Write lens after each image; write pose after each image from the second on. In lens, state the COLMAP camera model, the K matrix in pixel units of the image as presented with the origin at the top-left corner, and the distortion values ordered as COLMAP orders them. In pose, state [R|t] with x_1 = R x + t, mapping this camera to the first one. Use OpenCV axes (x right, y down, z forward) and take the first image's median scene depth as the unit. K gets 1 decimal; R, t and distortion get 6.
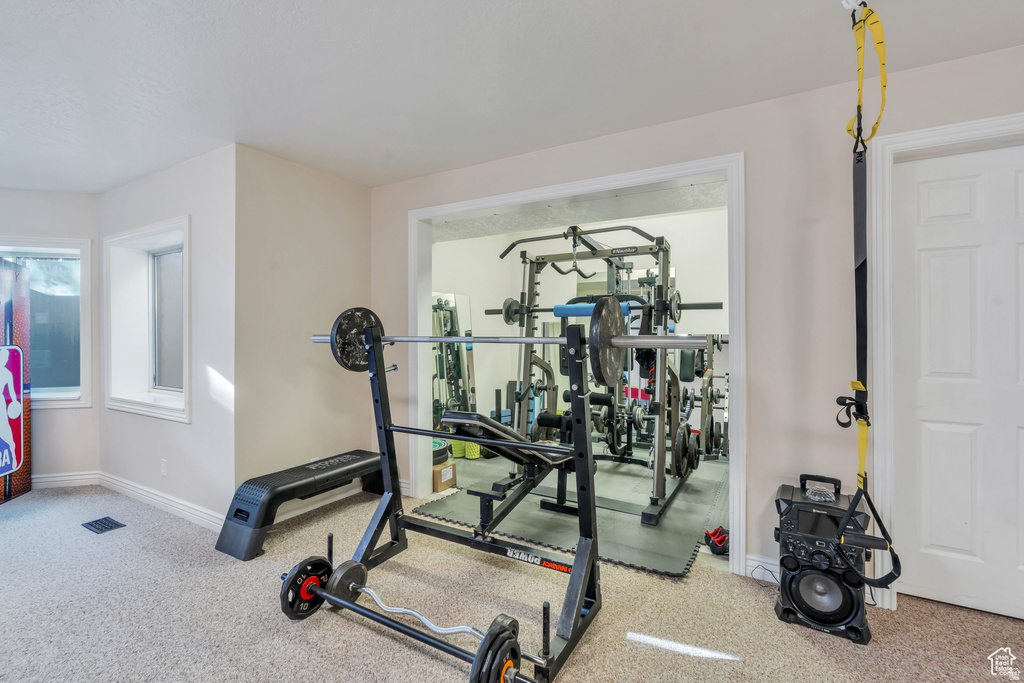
lens RADIAL K [[466.7, 0, 522.8], [0, 466.7, 328.7], [0, 0, 1]] dist [-0.008889, 0.003129]
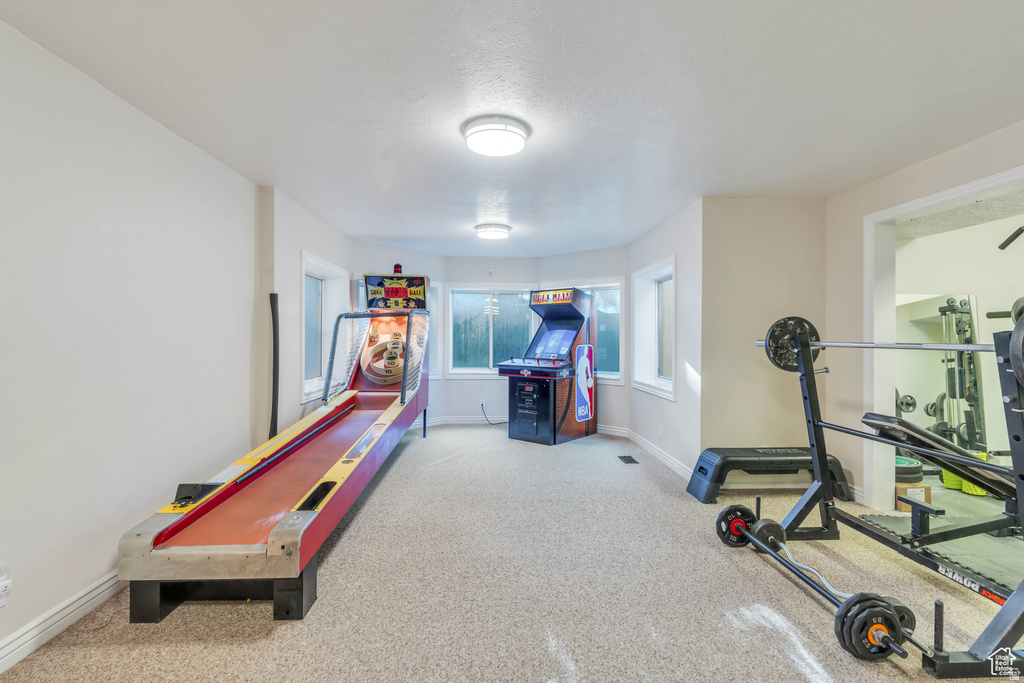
lens RADIAL K [[466.7, 0, 511.1], [0, 466.7, 335.5], [0, 0, 1]] dist [-0.008889, 0.003129]
pose [[0.538859, 0.004929, -0.842382, 0.247045], [-0.004613, 0.999985, 0.002900, 0.001297], [0.842384, 0.002323, 0.538873, -0.217020]]
